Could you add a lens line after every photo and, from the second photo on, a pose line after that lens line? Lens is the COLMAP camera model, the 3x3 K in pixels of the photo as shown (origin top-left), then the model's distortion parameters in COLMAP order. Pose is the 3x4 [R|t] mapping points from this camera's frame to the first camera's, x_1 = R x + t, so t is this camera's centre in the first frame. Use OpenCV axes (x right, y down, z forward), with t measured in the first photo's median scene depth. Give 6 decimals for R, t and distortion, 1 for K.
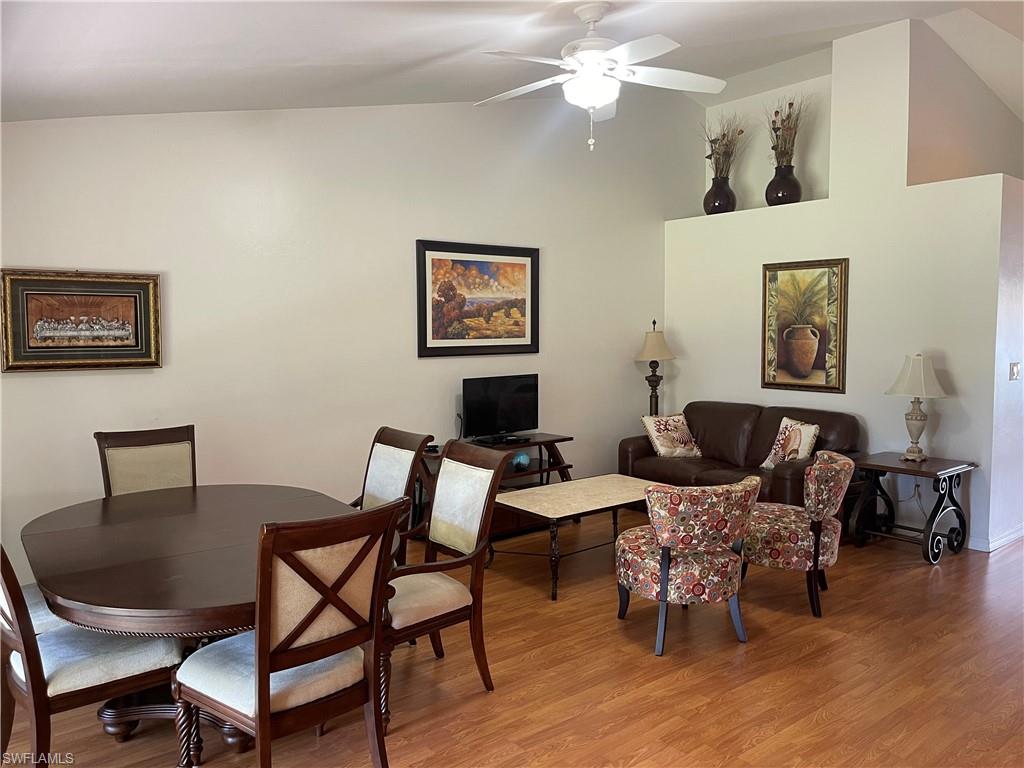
lens RADIAL K [[769.3, 0, 512.0], [0, 769.3, 384.0], [0, 0, 1]] dist [0.050921, -0.087169]
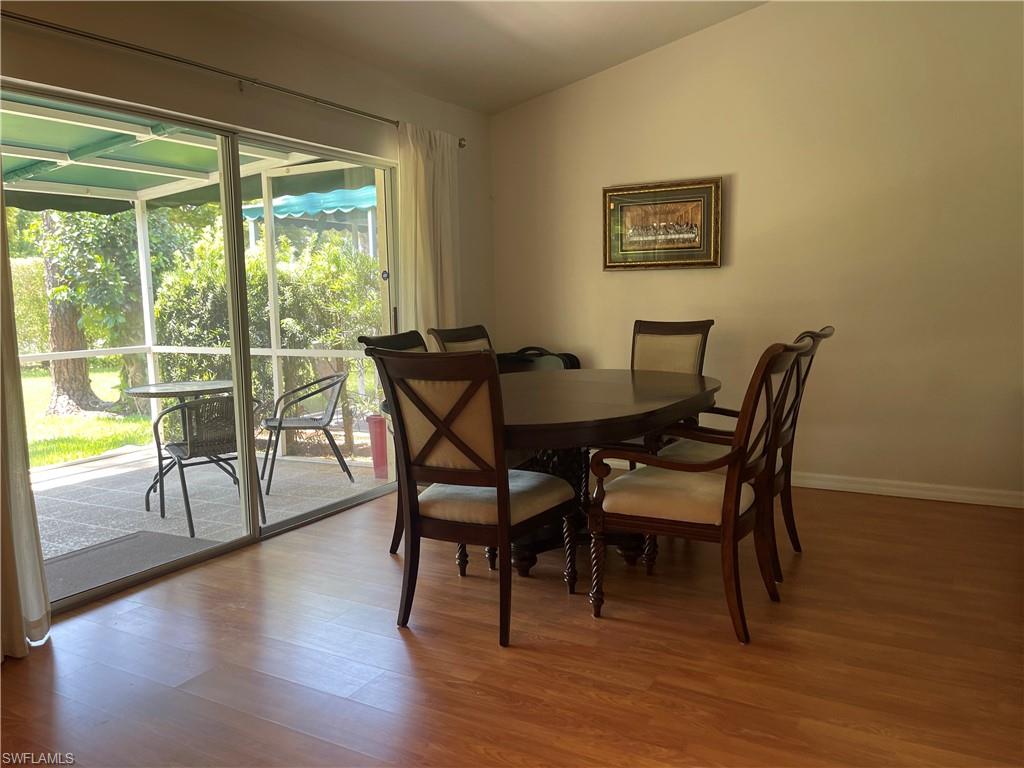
lens RADIAL K [[769.3, 0, 512.0], [0, 769.3, 384.0], [0, 0, 1]] dist [0.050921, -0.087169]
pose [[0.365348, 0.106742, -0.924731, 0.319290], [-0.051891, 0.994194, 0.094258, 0.038608], [0.929424, 0.013548, 0.368766, 0.263078]]
